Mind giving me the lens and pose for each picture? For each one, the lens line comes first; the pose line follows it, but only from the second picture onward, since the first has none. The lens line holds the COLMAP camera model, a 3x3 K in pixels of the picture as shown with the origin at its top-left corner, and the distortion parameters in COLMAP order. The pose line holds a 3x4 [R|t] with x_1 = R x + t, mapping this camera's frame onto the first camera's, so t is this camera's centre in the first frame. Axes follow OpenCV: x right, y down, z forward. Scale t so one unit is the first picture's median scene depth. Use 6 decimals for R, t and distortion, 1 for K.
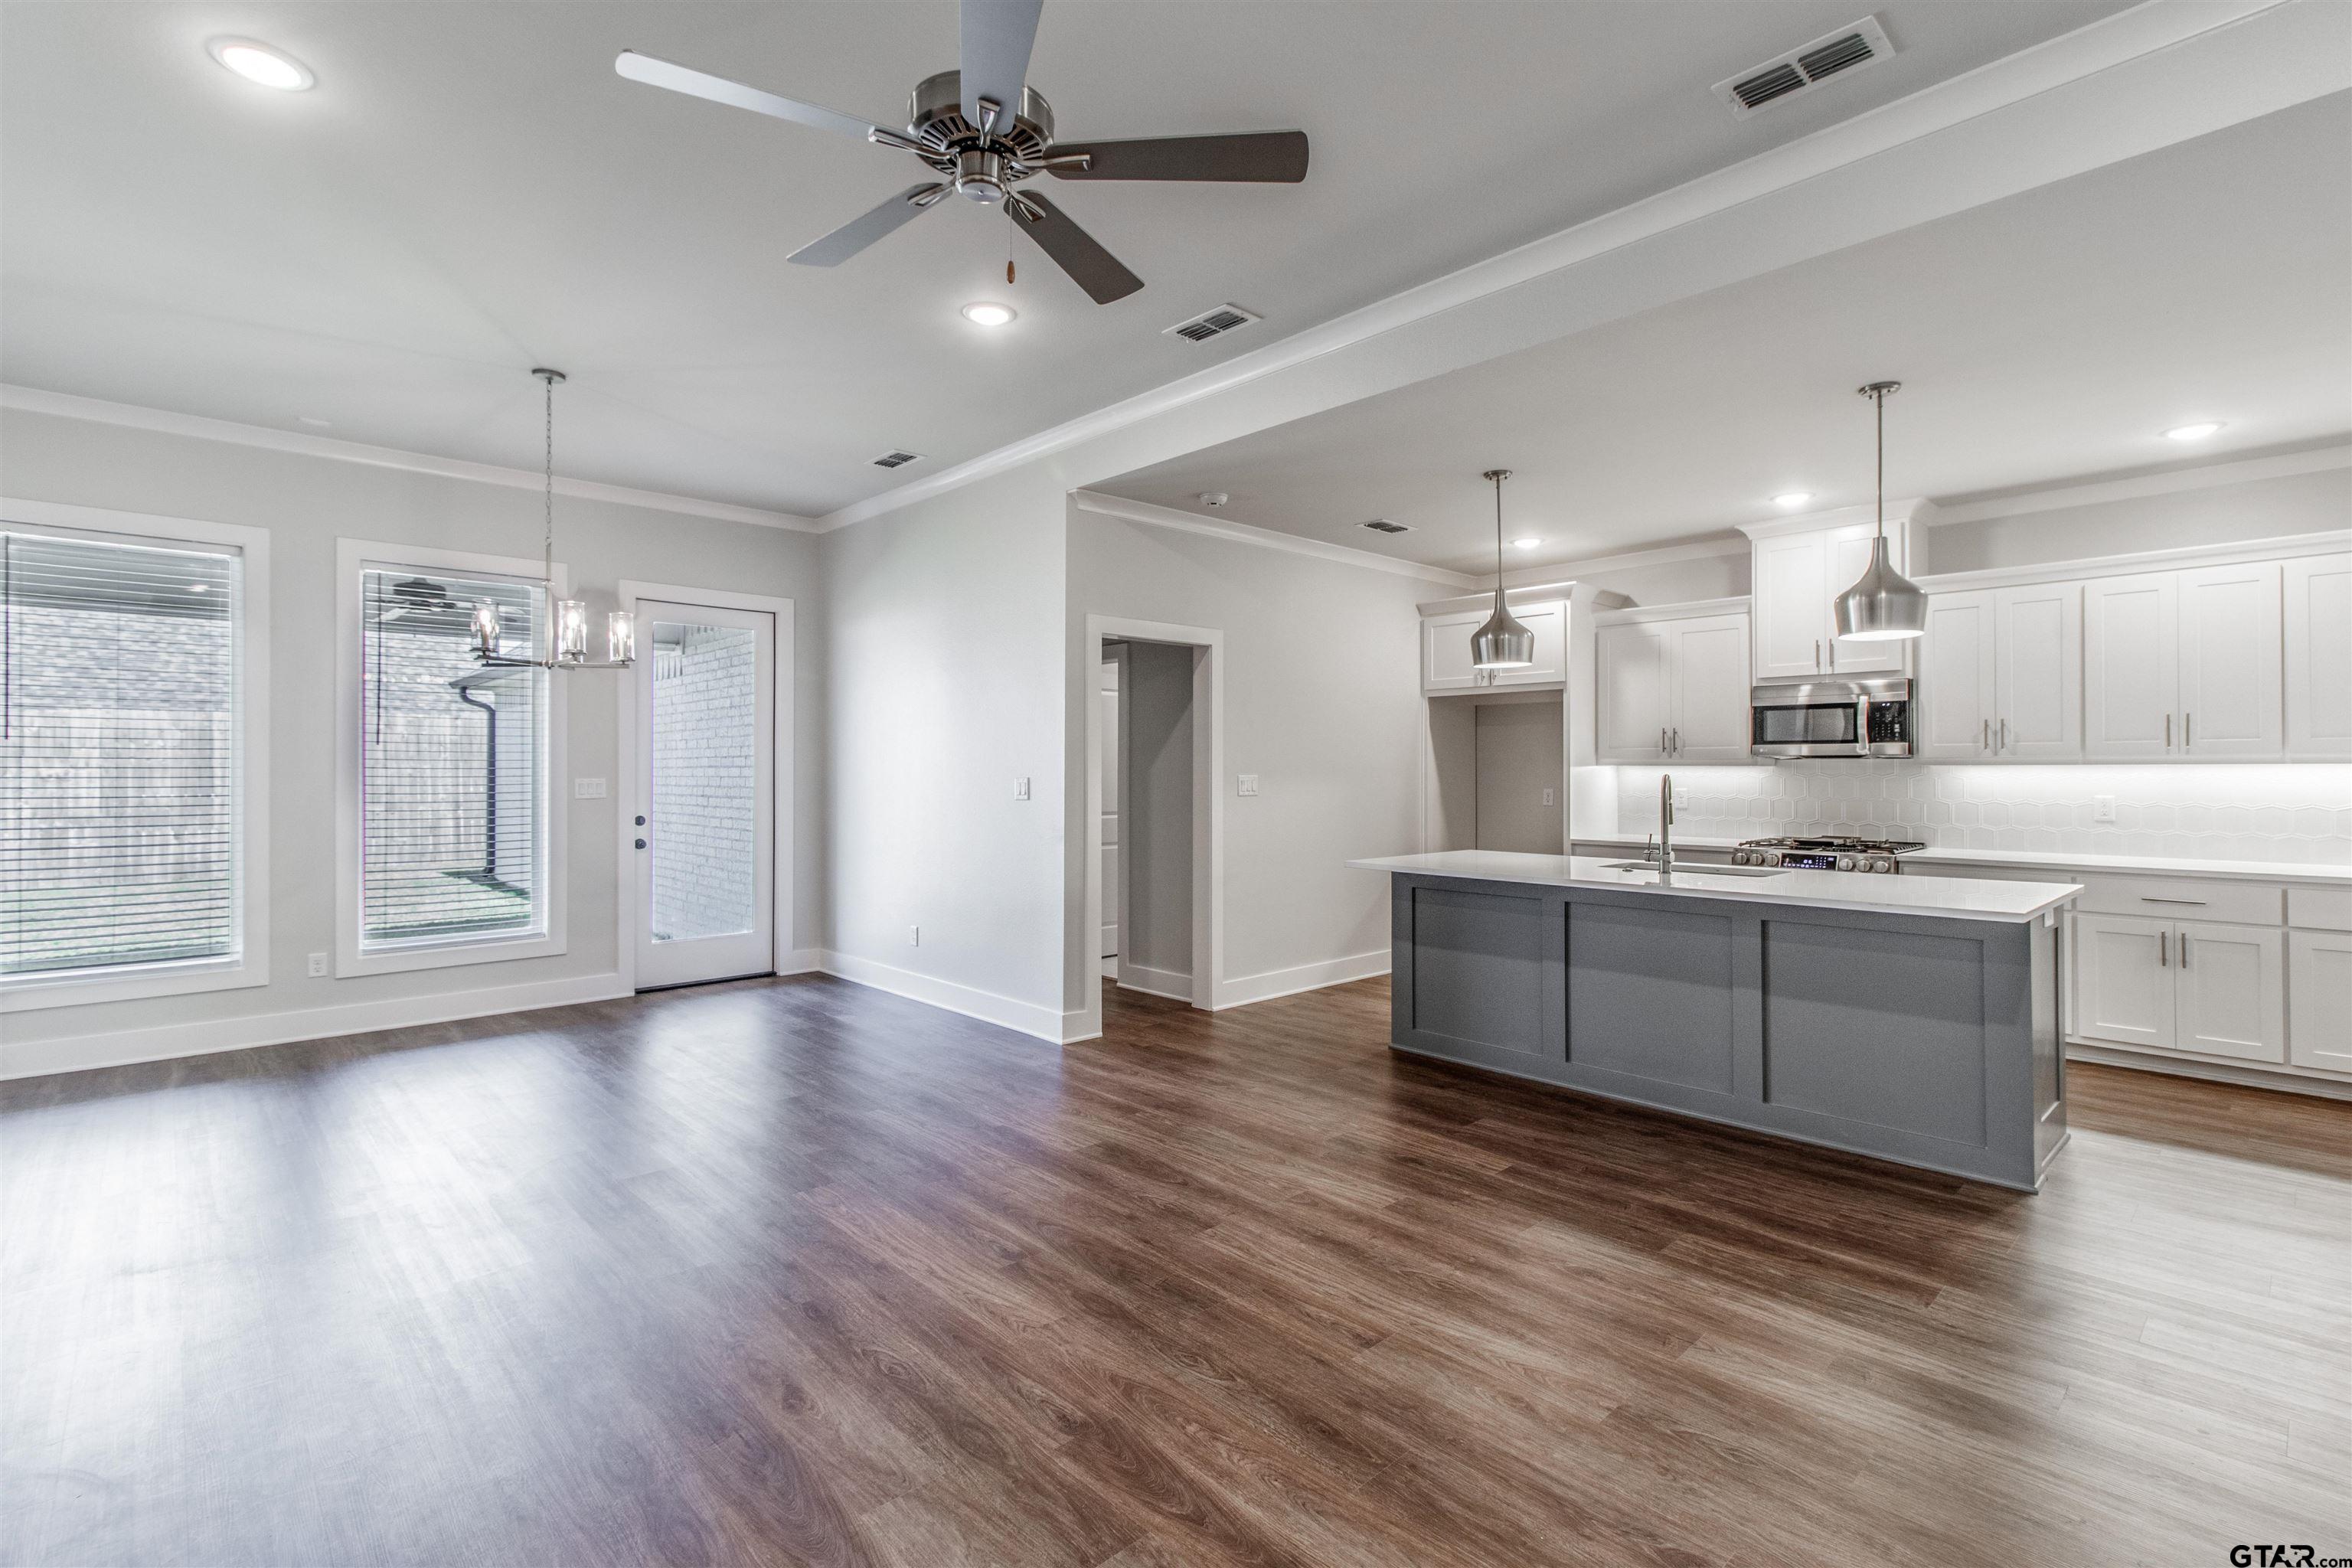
lens RADIAL K [[1093.0, 0, 1182.1], [0, 1093.0, 767.8], [0, 0, 1]] dist [0.004561, -0.000440]
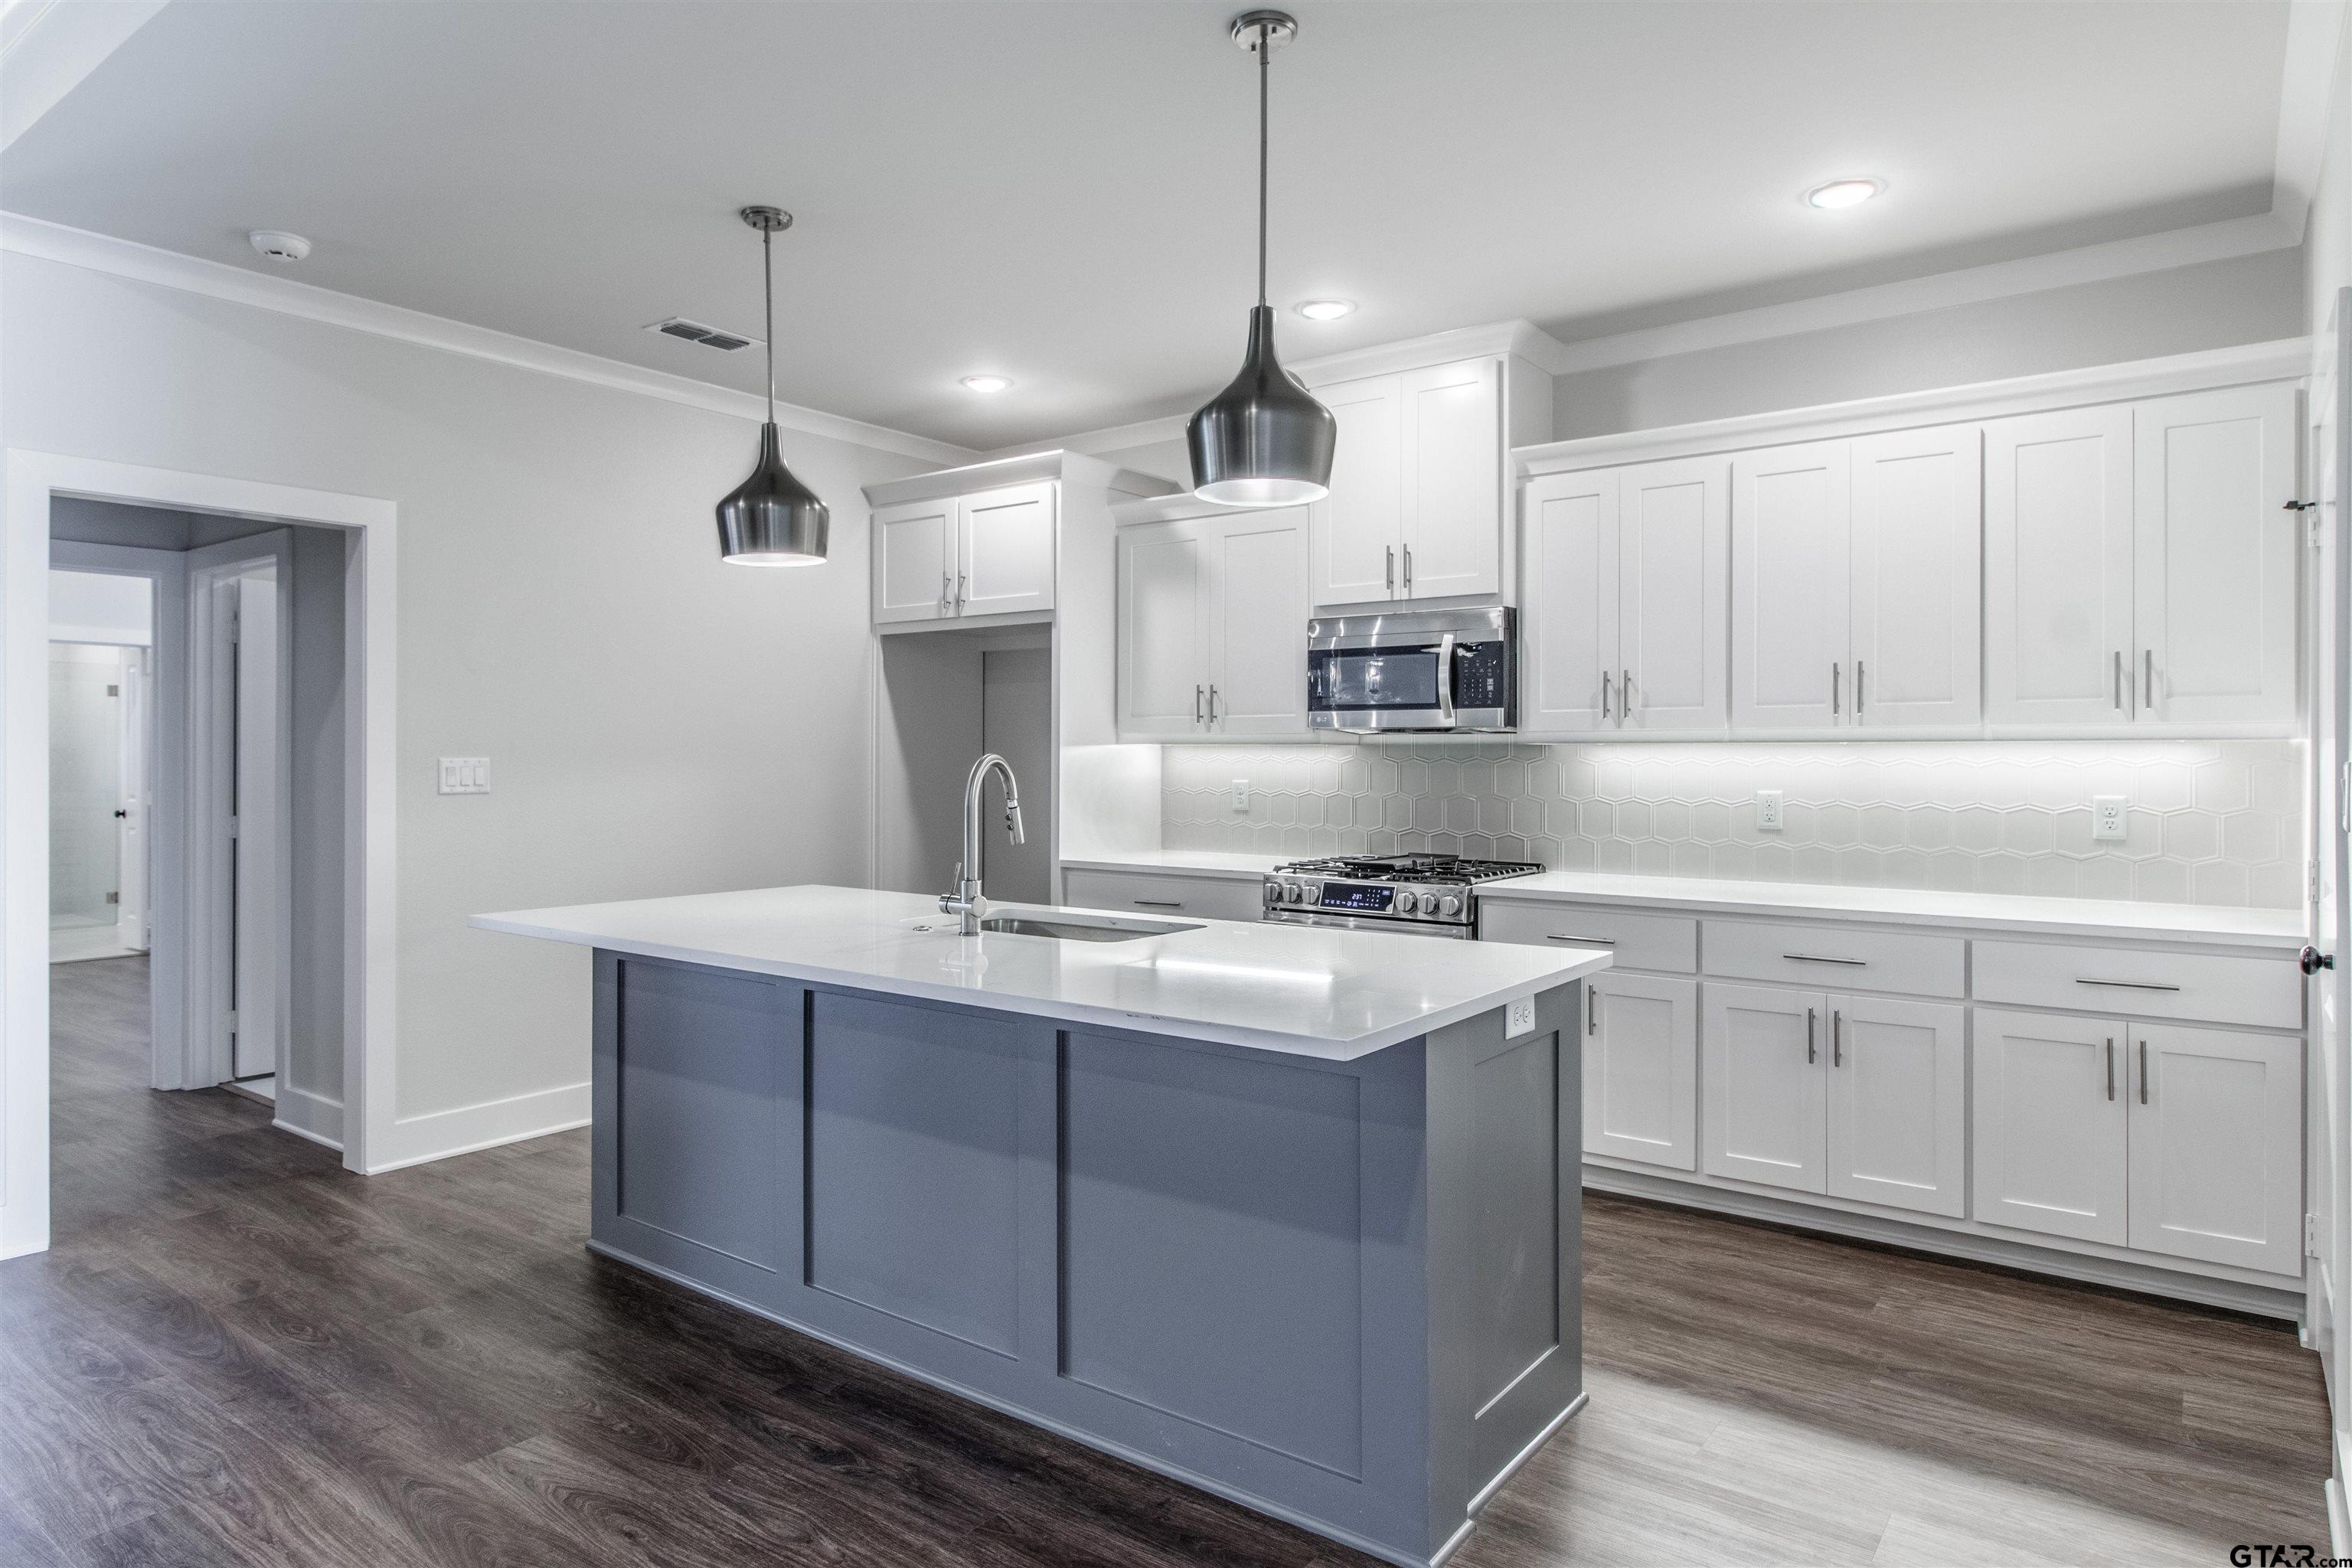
lens RADIAL K [[1389.2, 0, 1176.0], [0, 1389.2, 773.0], [0, 0, 1]] dist [0.002343, 0.000362]
pose [[0.984714, 0.000044, 0.174179, 0.383242], [-0.002362, 0.999911, 0.013103, 0.005629], [-0.174163, -0.013314, 0.984627, 0.272844]]
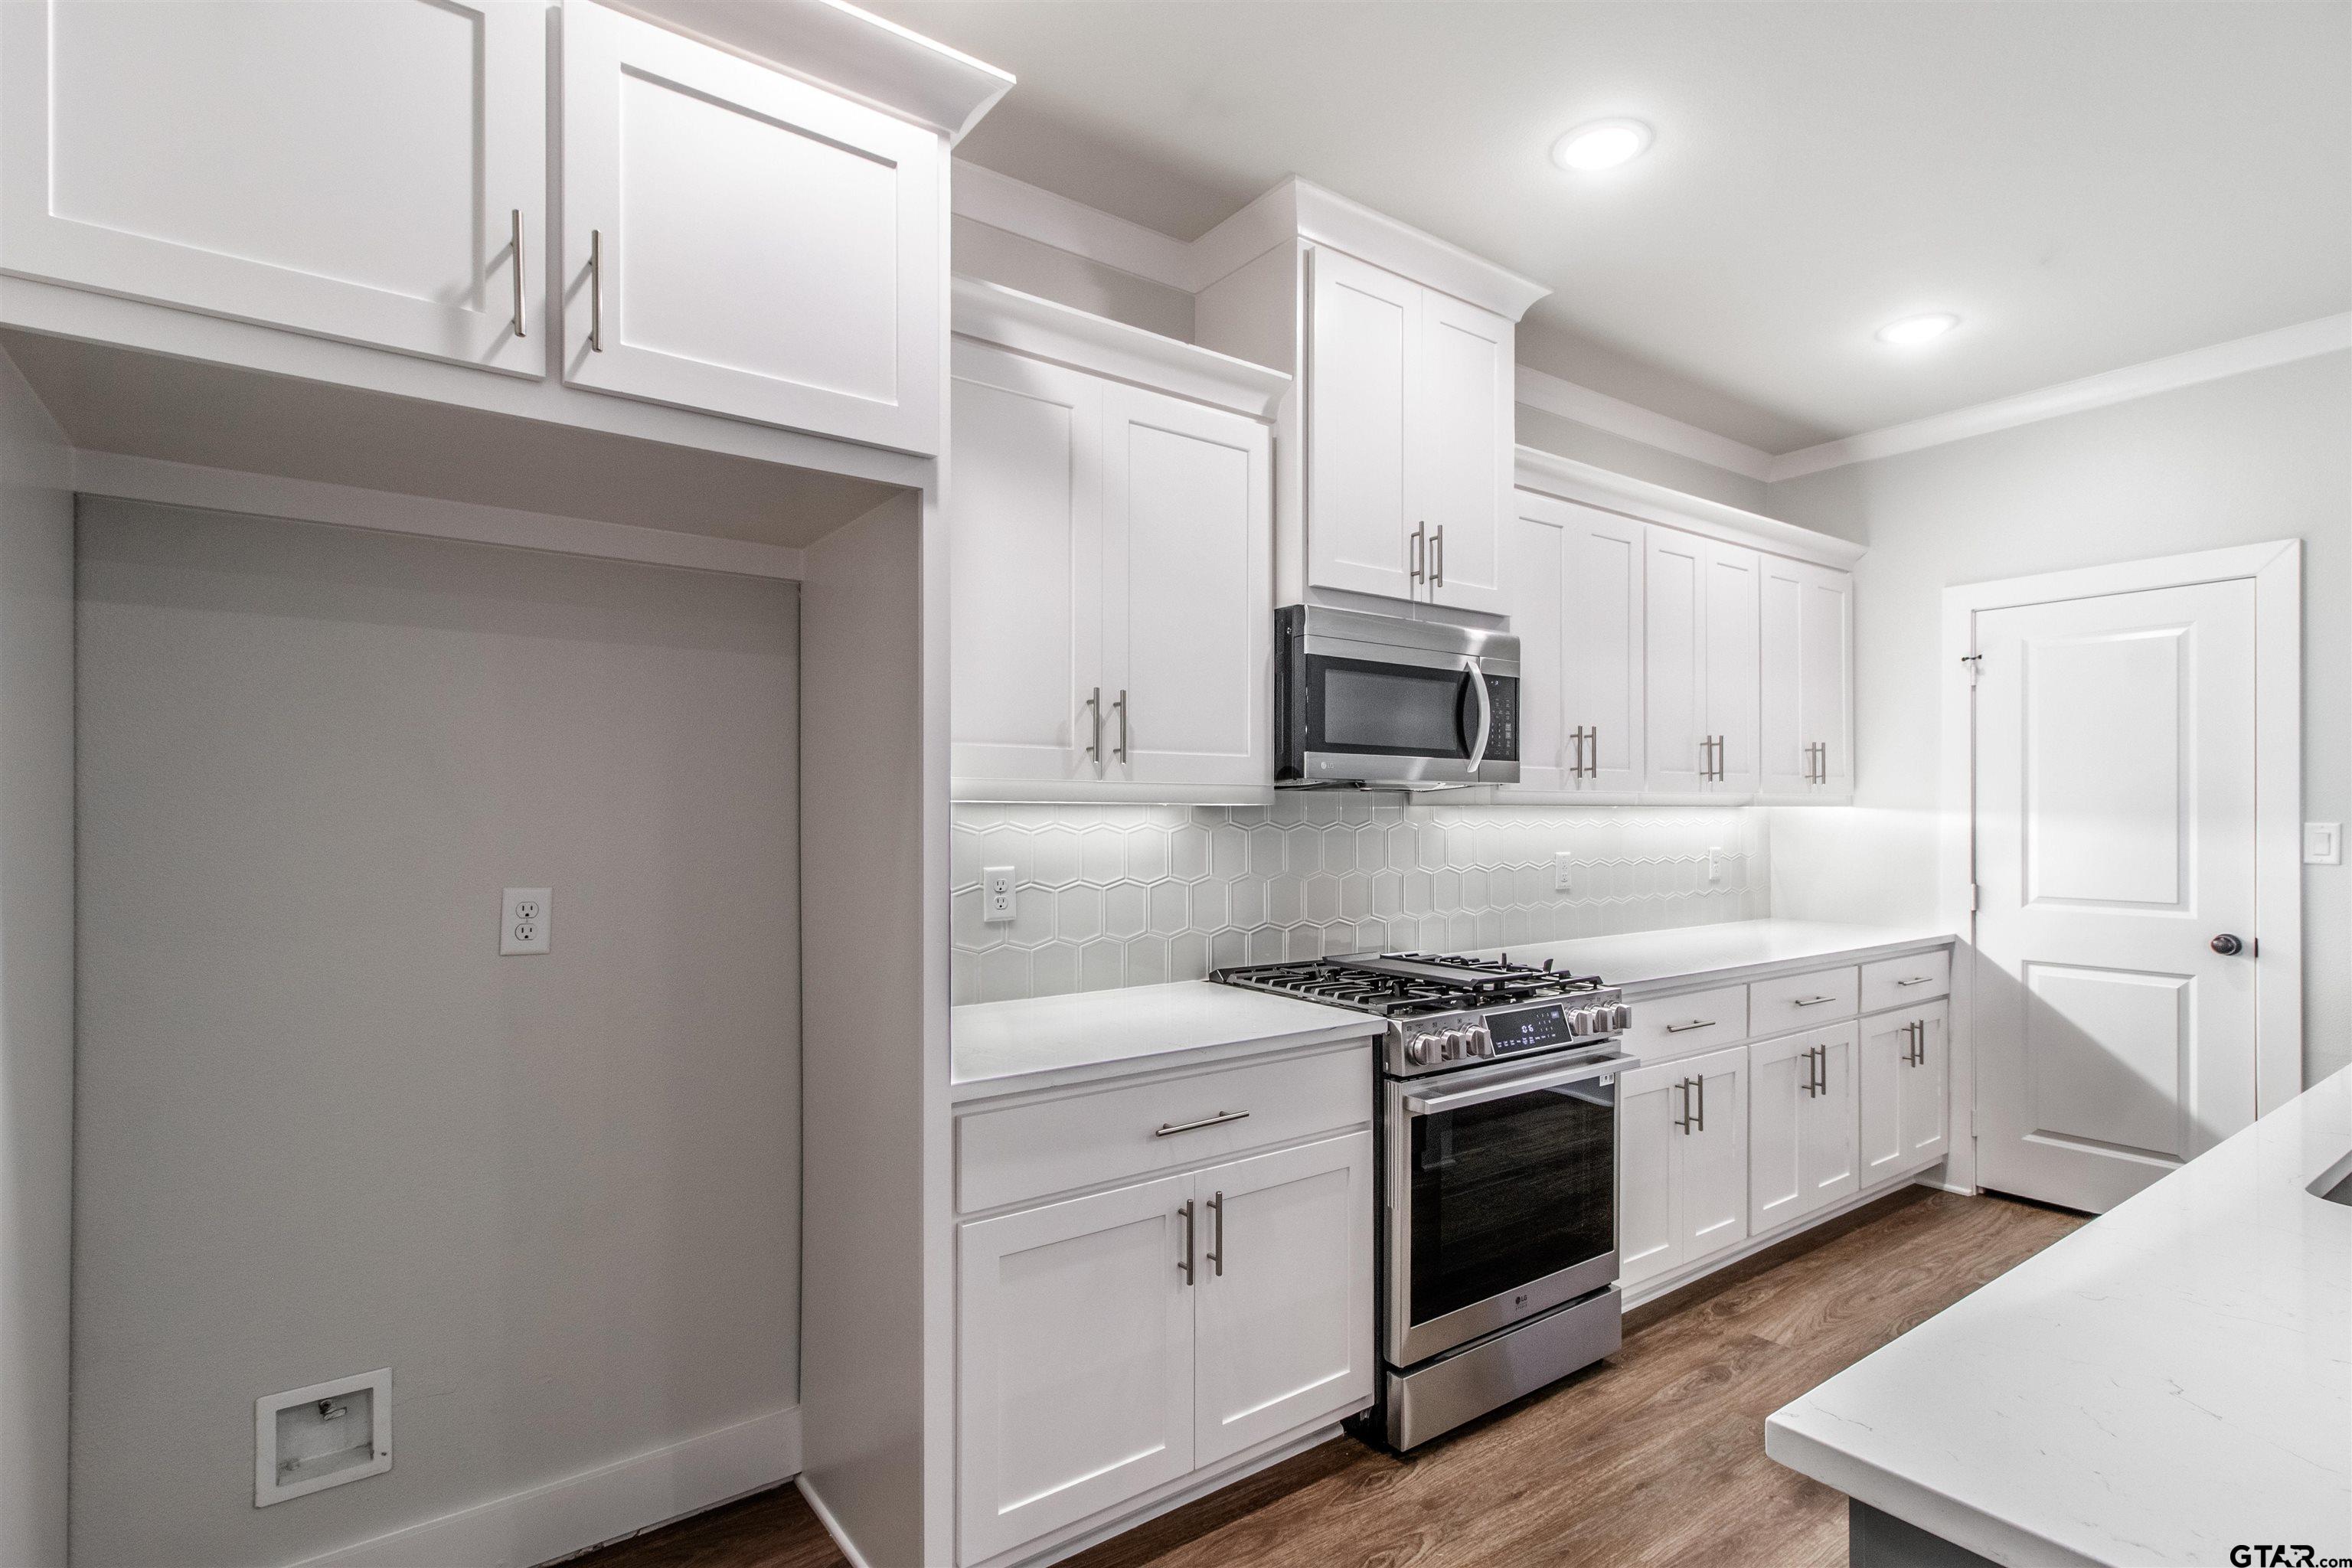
lens RADIAL K [[1093.0, 0, 1175.9], [0, 1093.0, 827.6], [0, 0, 1]] dist [0.004561, -0.000440]
pose [[0.143697, -0.011135, 0.989559, 0.151483], [0.002276, 0.999938, 0.010921, 0.002763], [-0.989619, 0.000683, 0.143713, 1.243006]]
